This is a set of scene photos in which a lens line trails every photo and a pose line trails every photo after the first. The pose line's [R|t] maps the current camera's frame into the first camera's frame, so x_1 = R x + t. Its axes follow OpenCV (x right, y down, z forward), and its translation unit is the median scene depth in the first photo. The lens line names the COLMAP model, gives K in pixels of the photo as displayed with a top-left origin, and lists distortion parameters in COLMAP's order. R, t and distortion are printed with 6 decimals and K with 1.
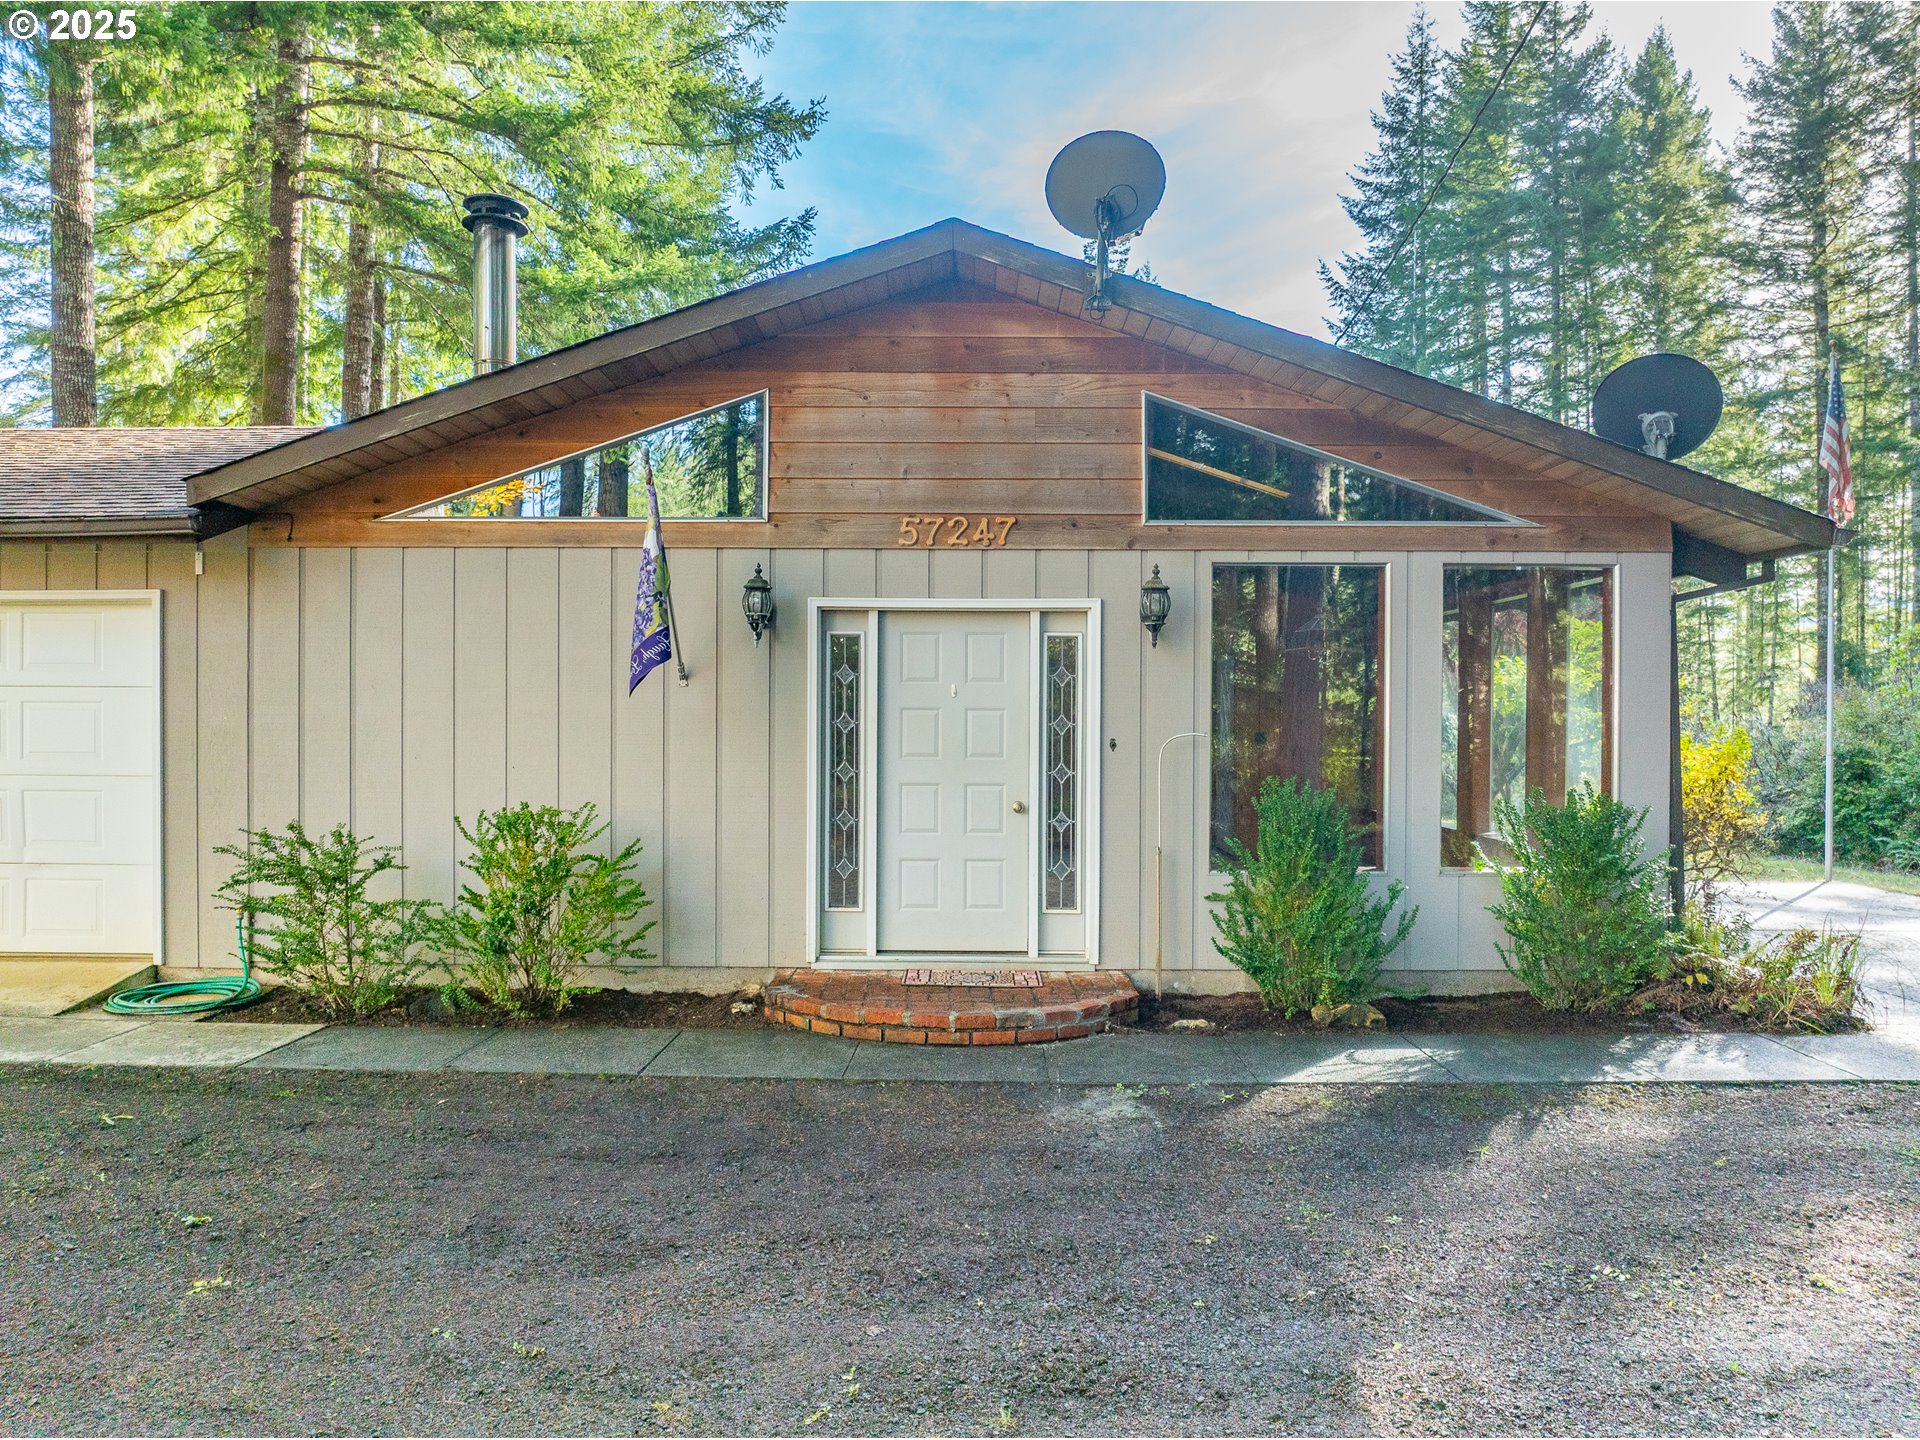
lens RADIAL K [[1340.6, 0, 935.4], [0, 1340.6, 728.8], [0, 0, 1]] dist [-0.041626, 0.007499]
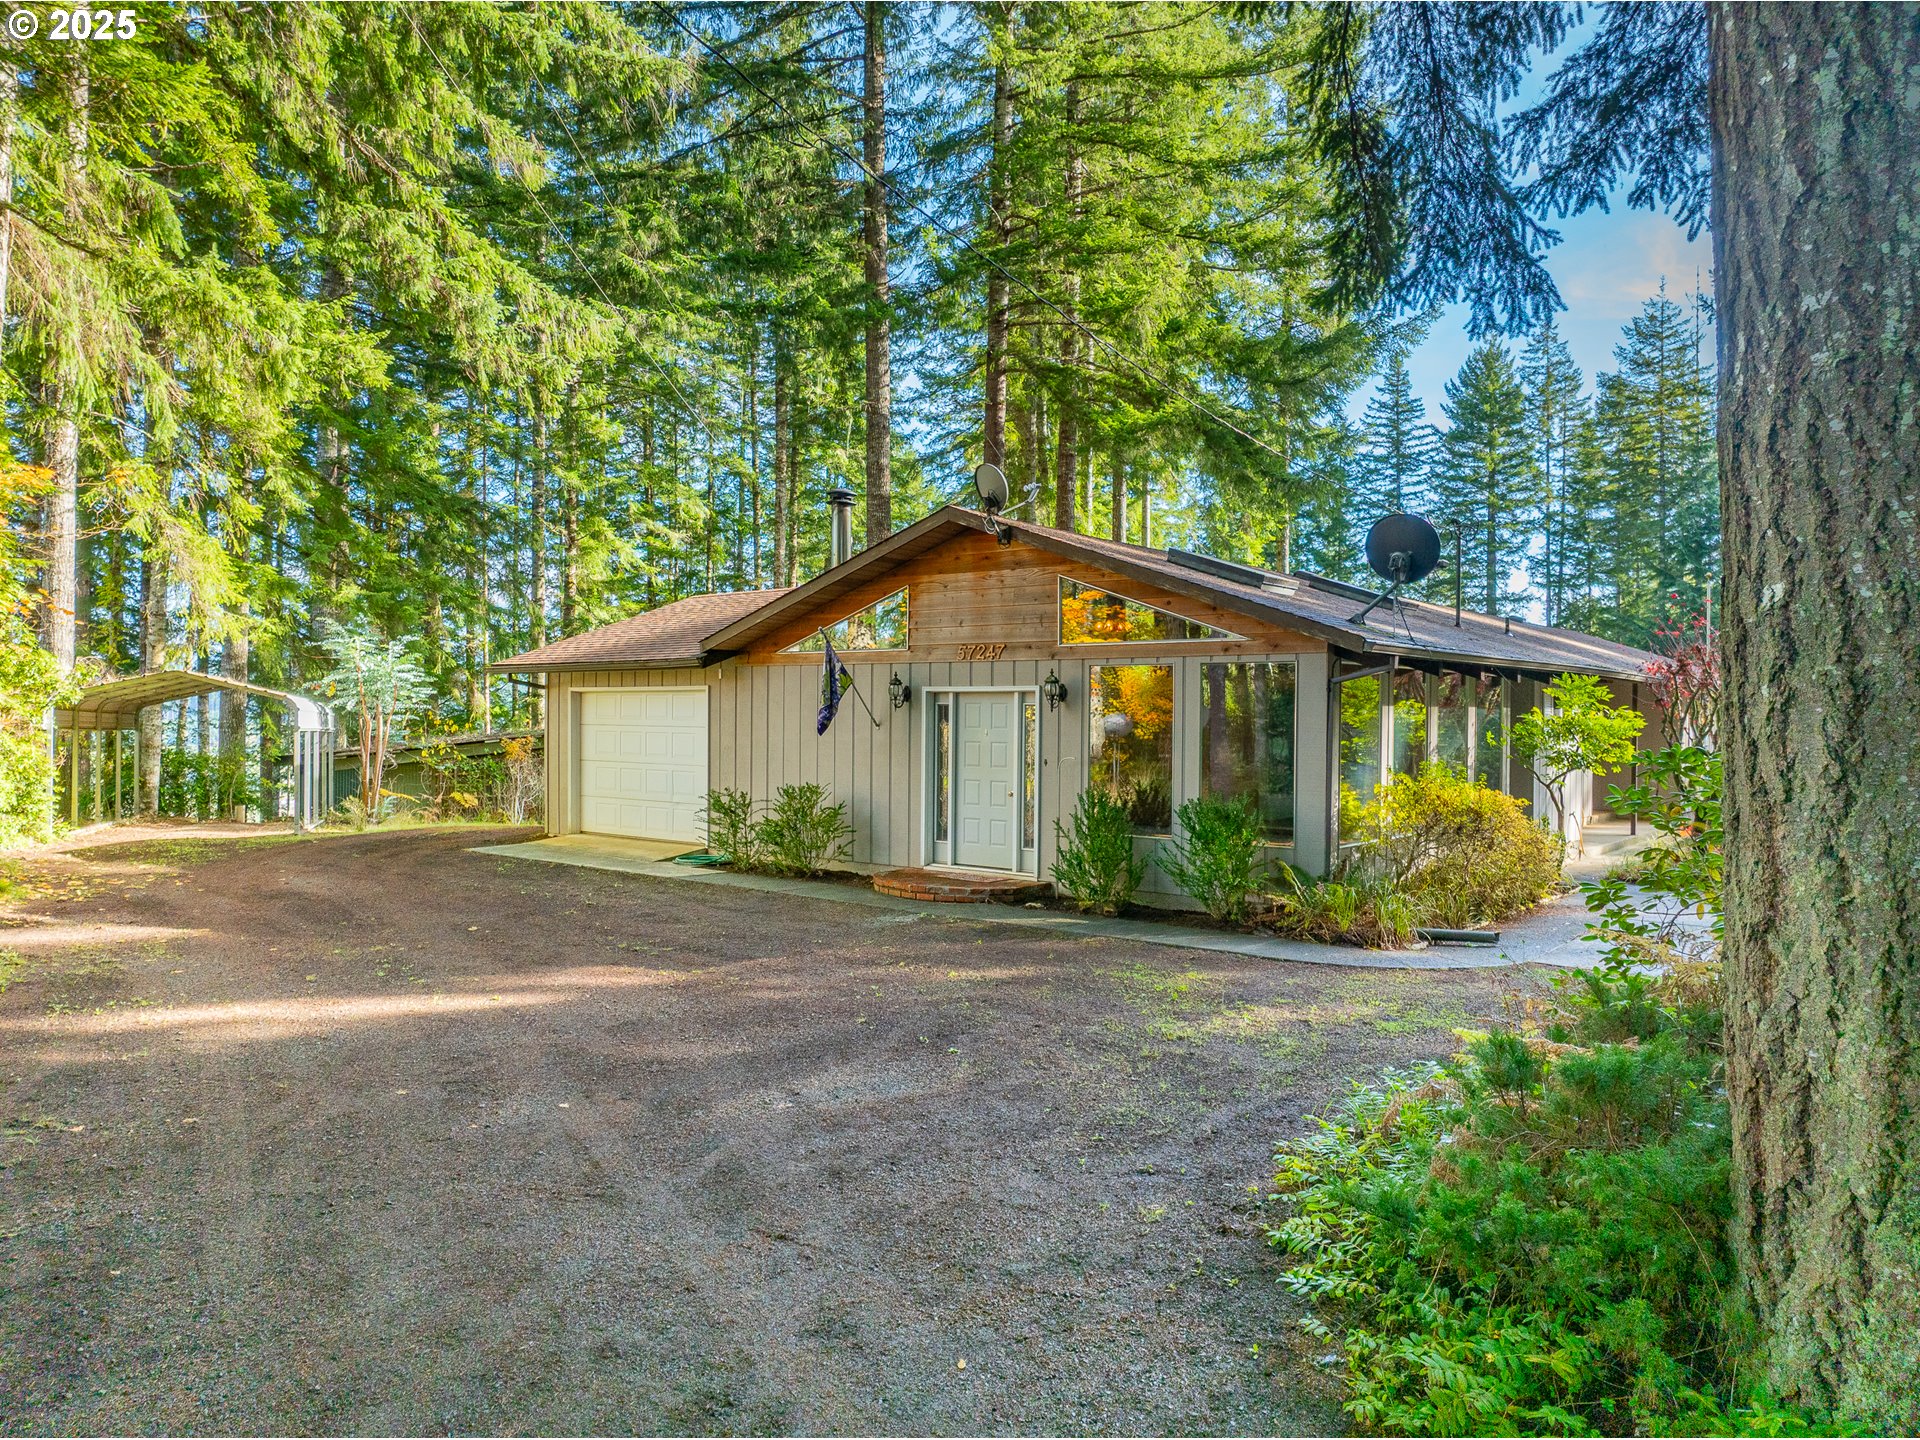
lens RADIAL K [[1410.1, 0, 960.0], [0, 1410.1, 720.0], [0, 0, 1]] dist [-0.001632, -0.001897]
pose [[0.775075, 0.003867, -0.631857, 1.303876], [-0.011930, 0.999893, -0.008515, -0.029311], [0.631757, 0.014138, 0.775038, -0.624880]]
